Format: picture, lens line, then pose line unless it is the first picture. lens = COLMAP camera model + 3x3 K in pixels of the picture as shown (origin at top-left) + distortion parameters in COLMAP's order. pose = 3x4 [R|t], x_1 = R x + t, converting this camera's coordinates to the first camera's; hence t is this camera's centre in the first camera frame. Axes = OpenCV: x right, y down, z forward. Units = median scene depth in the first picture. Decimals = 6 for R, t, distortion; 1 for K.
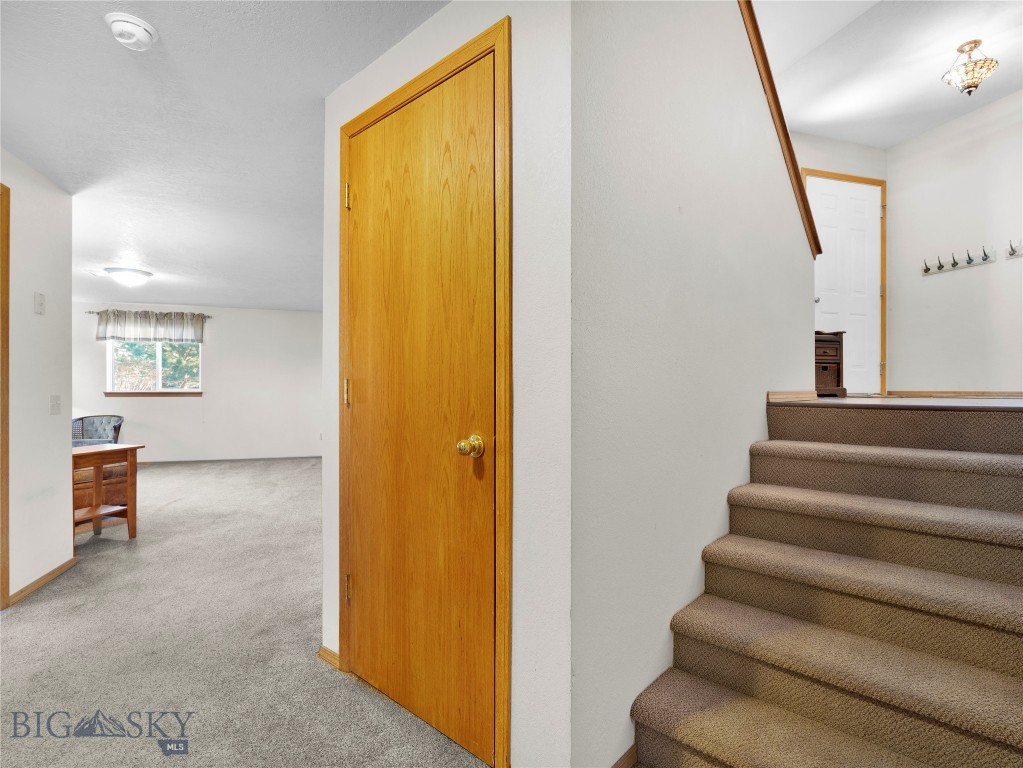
lens RADIAL K [[528.2, 0, 507.4], [0, 528.2, 376.3], [0, 0, 1]] dist [-0.014456, 0.000730]
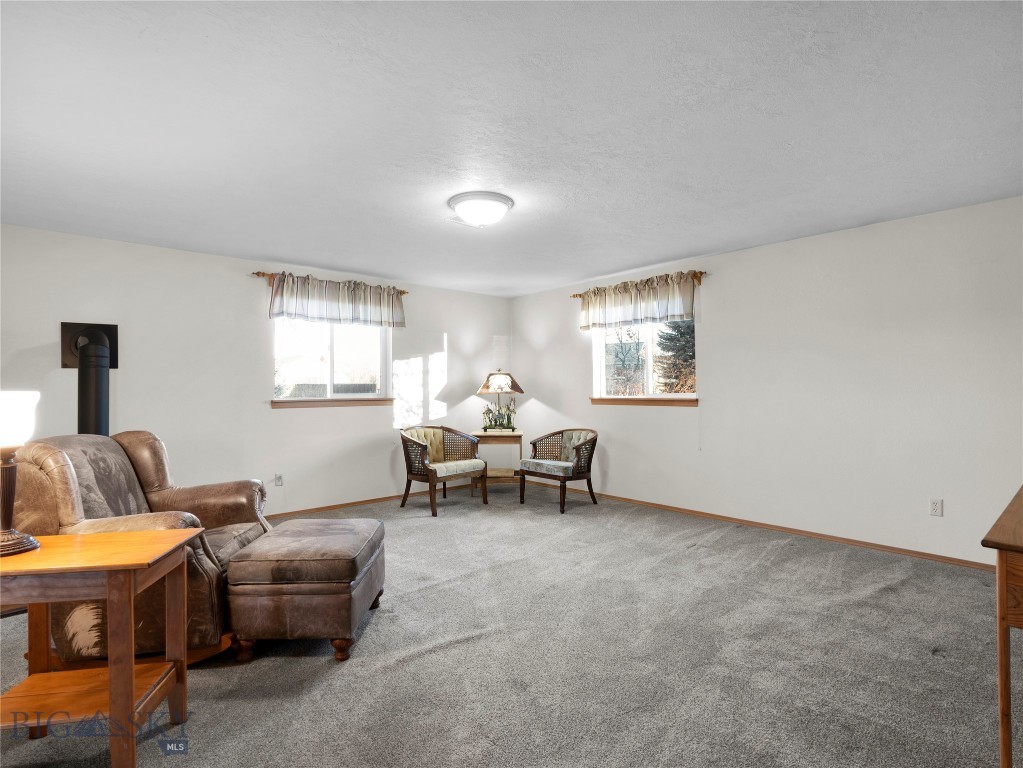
lens RADIAL K [[521.7, 0, 509.7], [0, 521.7, 378.3], [0, 0, 1]] dist [-0.009926, 0.001646]
pose [[0.405847, -0.020836, -0.913704, -0.120995], [0.031857, 0.999455, -0.008642, 0.004489], [0.913386, -0.025600, 0.406289, 0.570338]]
